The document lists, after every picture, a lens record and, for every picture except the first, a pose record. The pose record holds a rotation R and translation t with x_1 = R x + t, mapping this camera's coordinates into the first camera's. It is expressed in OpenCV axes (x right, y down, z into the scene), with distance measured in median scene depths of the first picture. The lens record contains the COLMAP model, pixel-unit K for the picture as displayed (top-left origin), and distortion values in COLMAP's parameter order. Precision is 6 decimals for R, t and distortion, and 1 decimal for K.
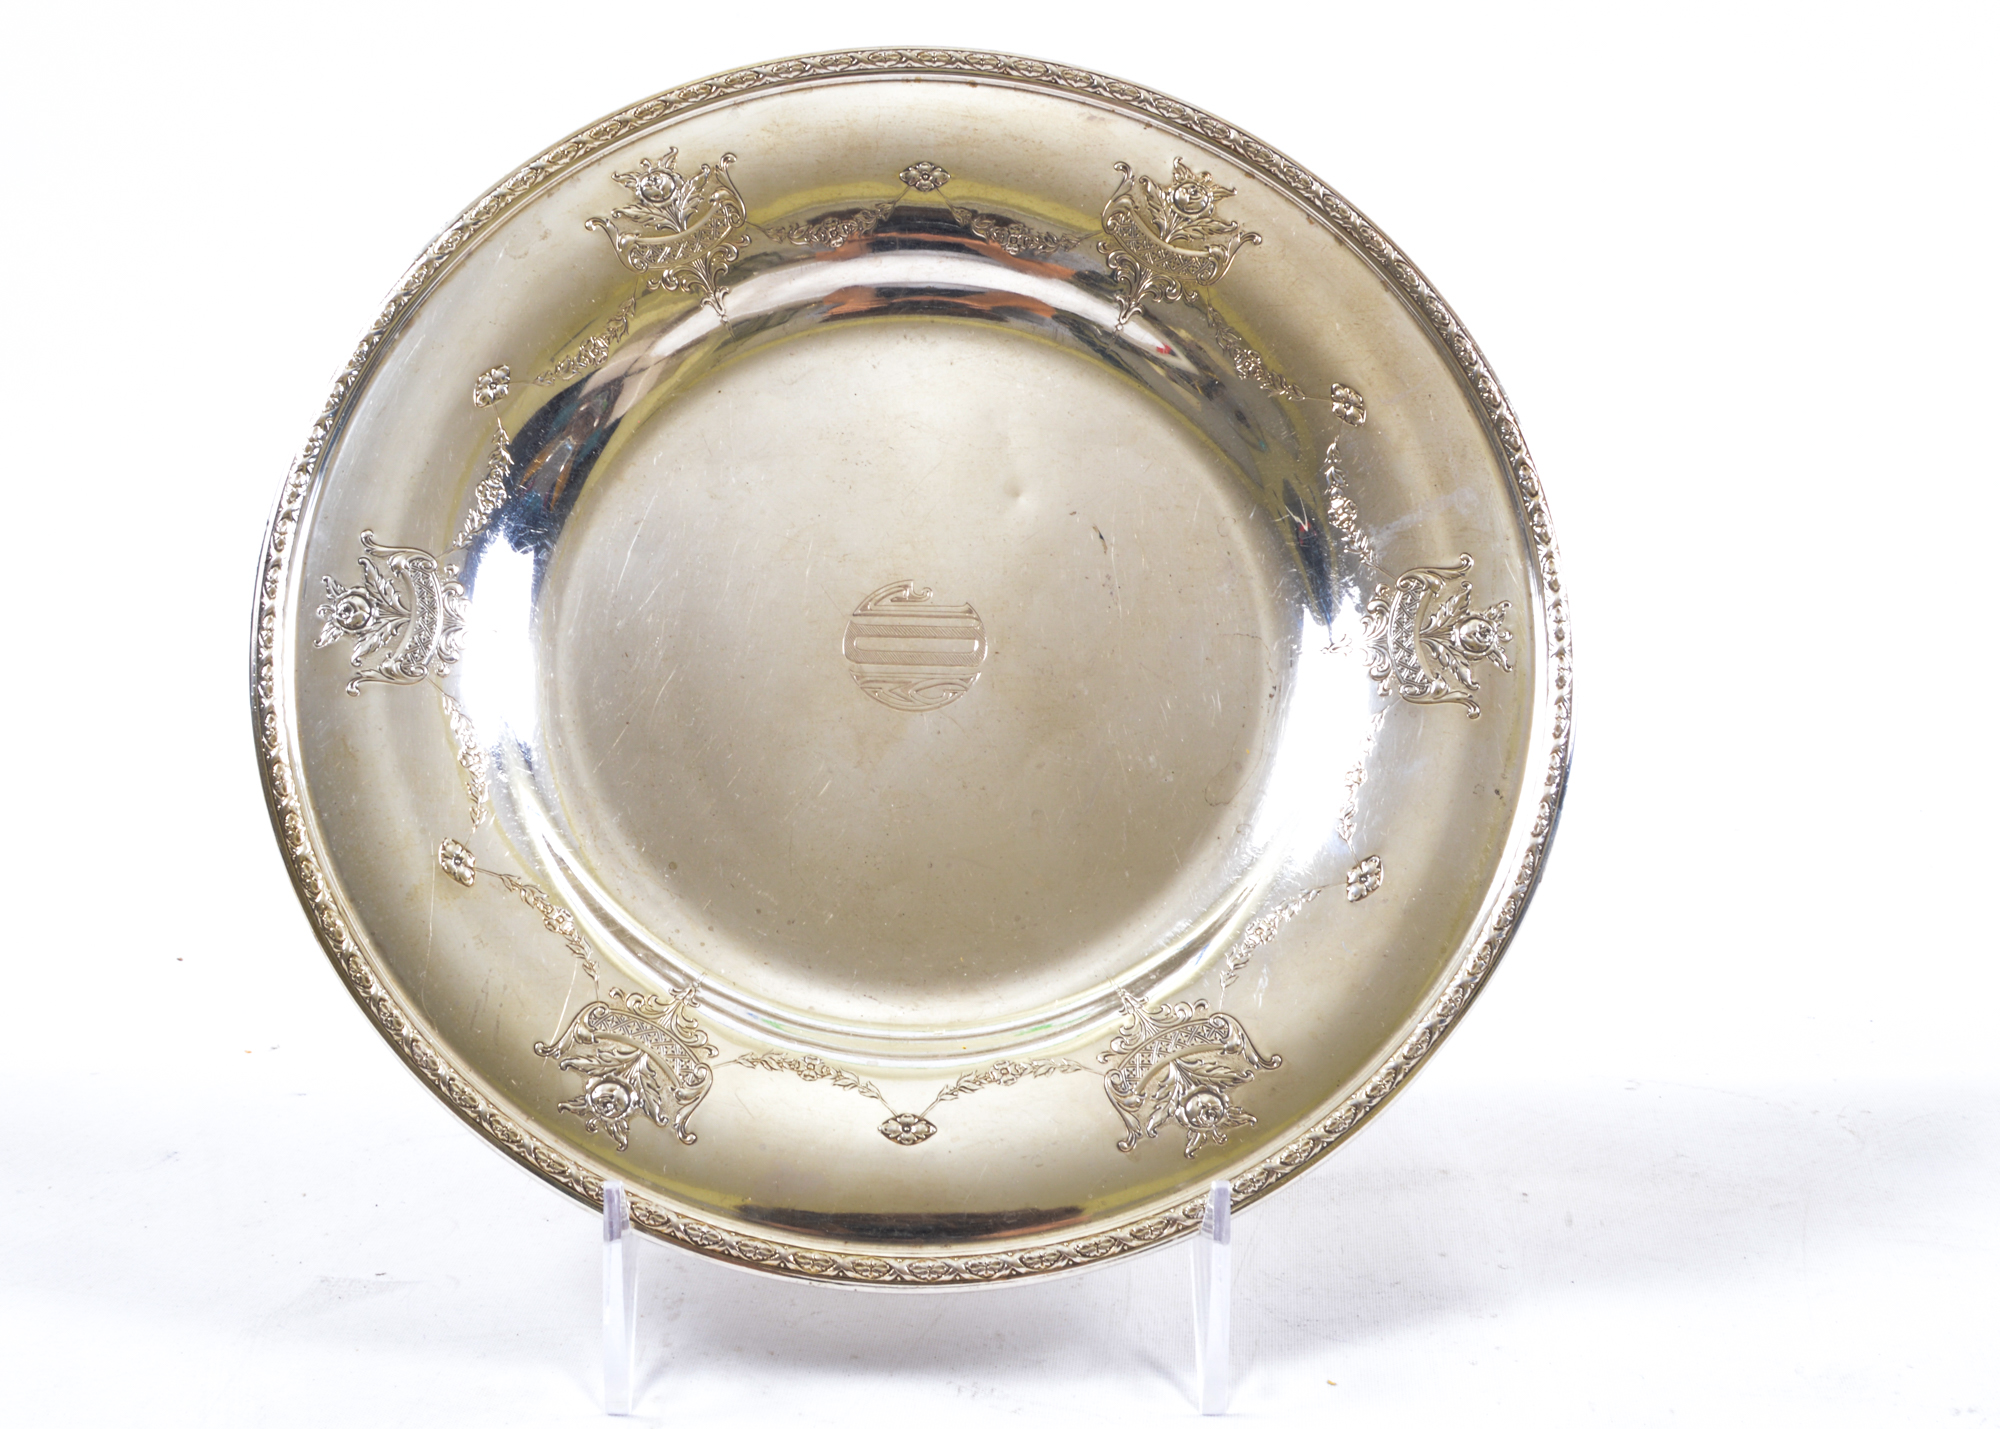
lens RADIAL K [[2542.6, 0, 996.2], [0, 2542.6, 713.0], [0, 0, 1]] dist [-0.108303, 0.000000]
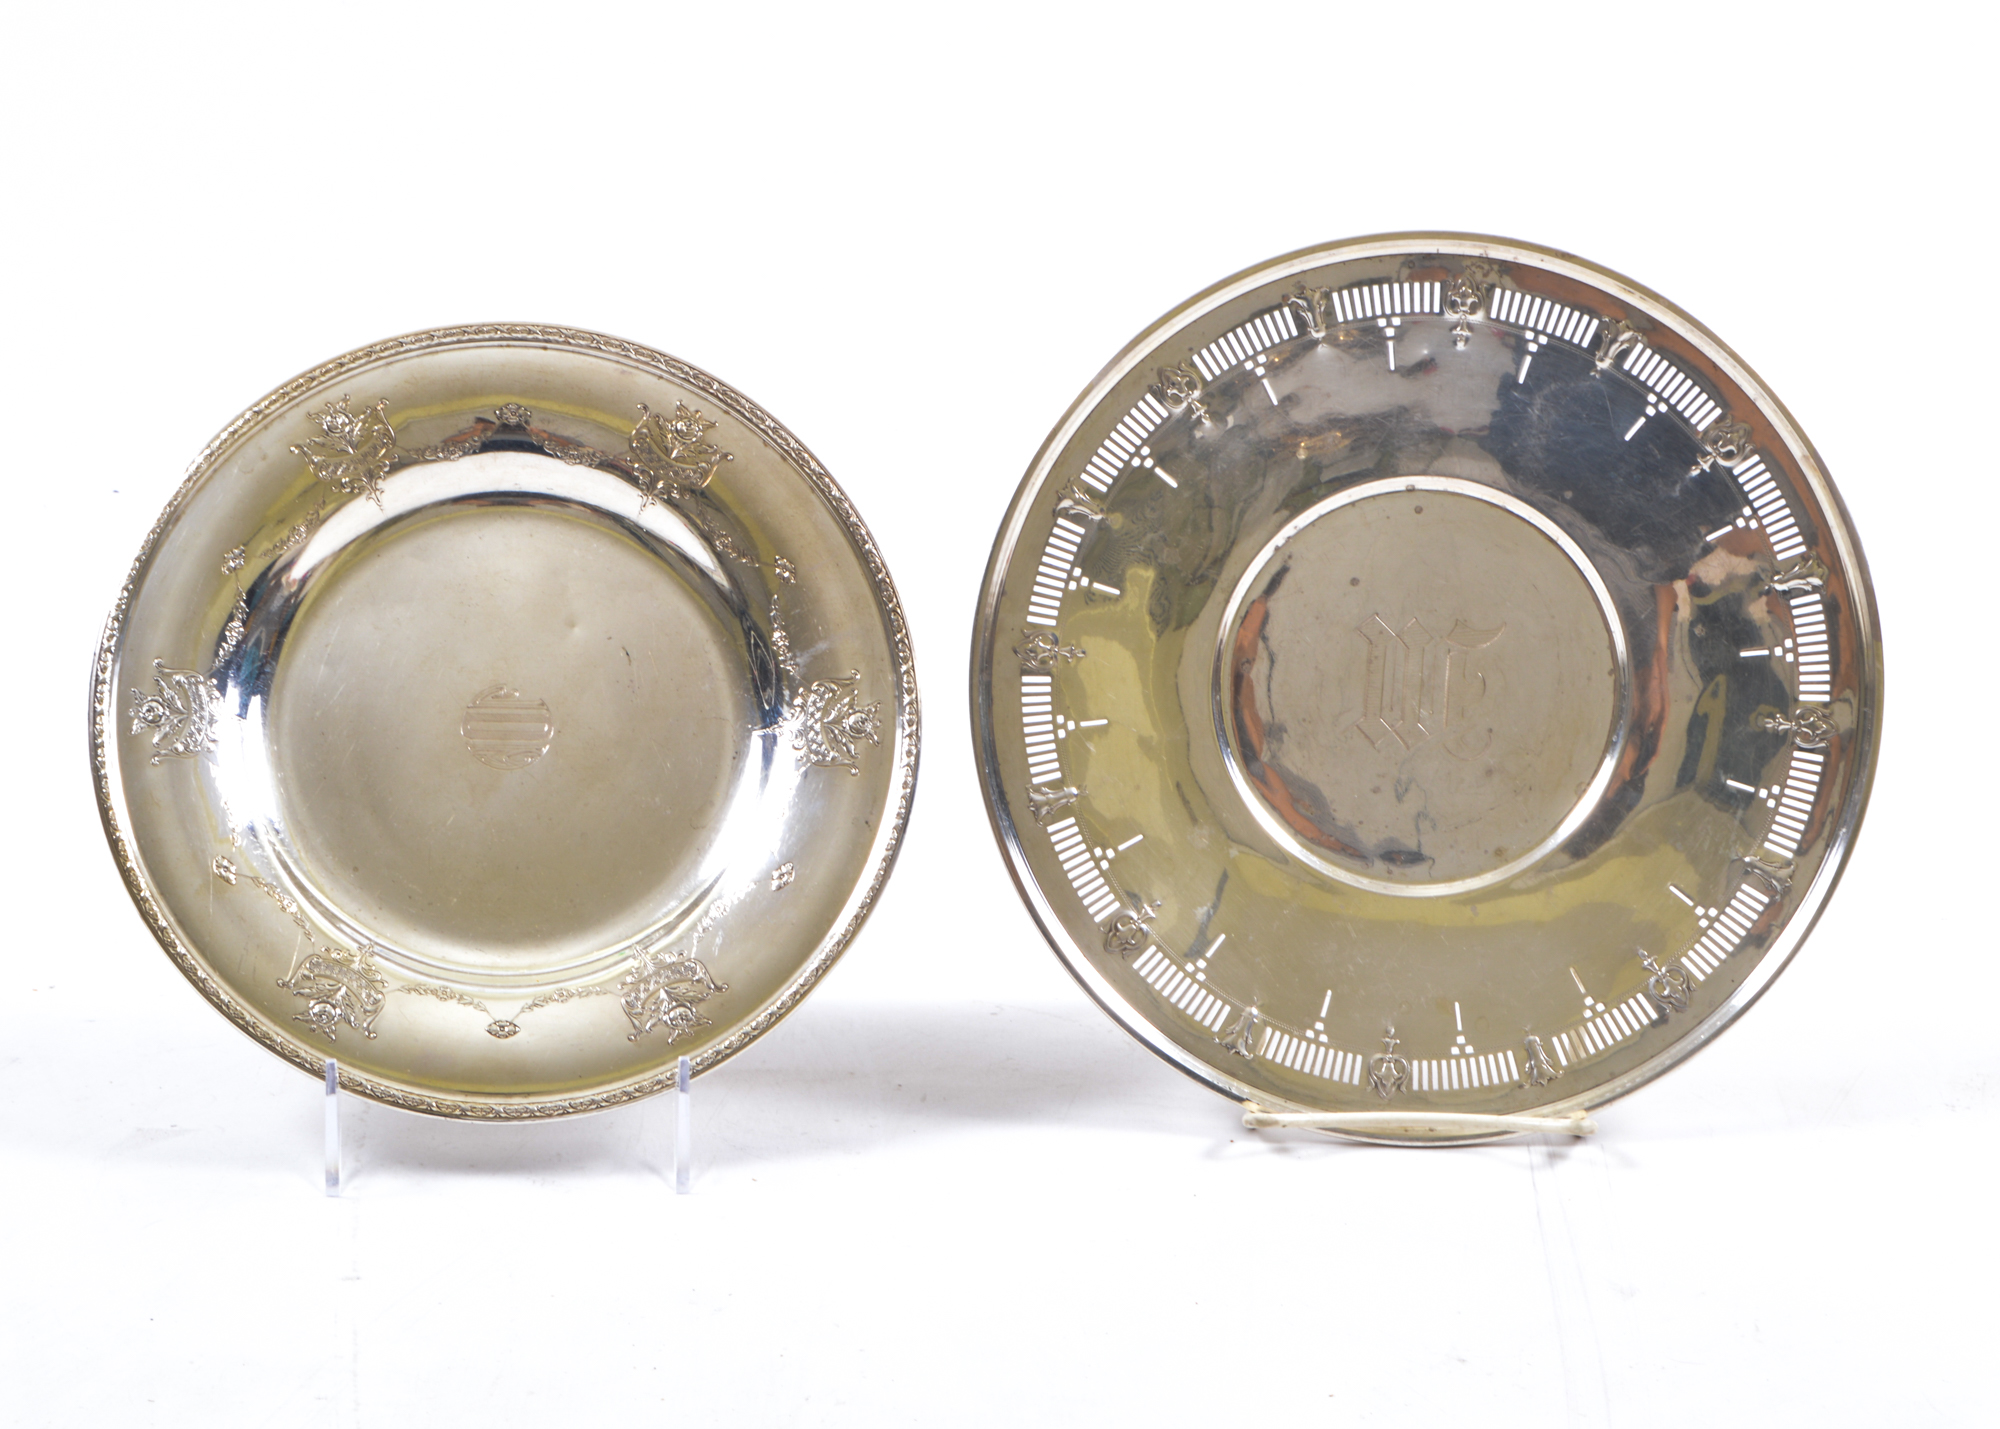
lens RADIAL K [[4271.1, 0, 998.5], [0, 4271.1, 714.2], [0, 0, 1]] dist [-0.092713, 0.000000]
pose [[0.997716, -0.003144, 0.067472, 0.096260], [-0.001405, 0.997734, 0.067261, -0.219381], [-0.067531, -0.067202, 0.995451, -1.702824]]
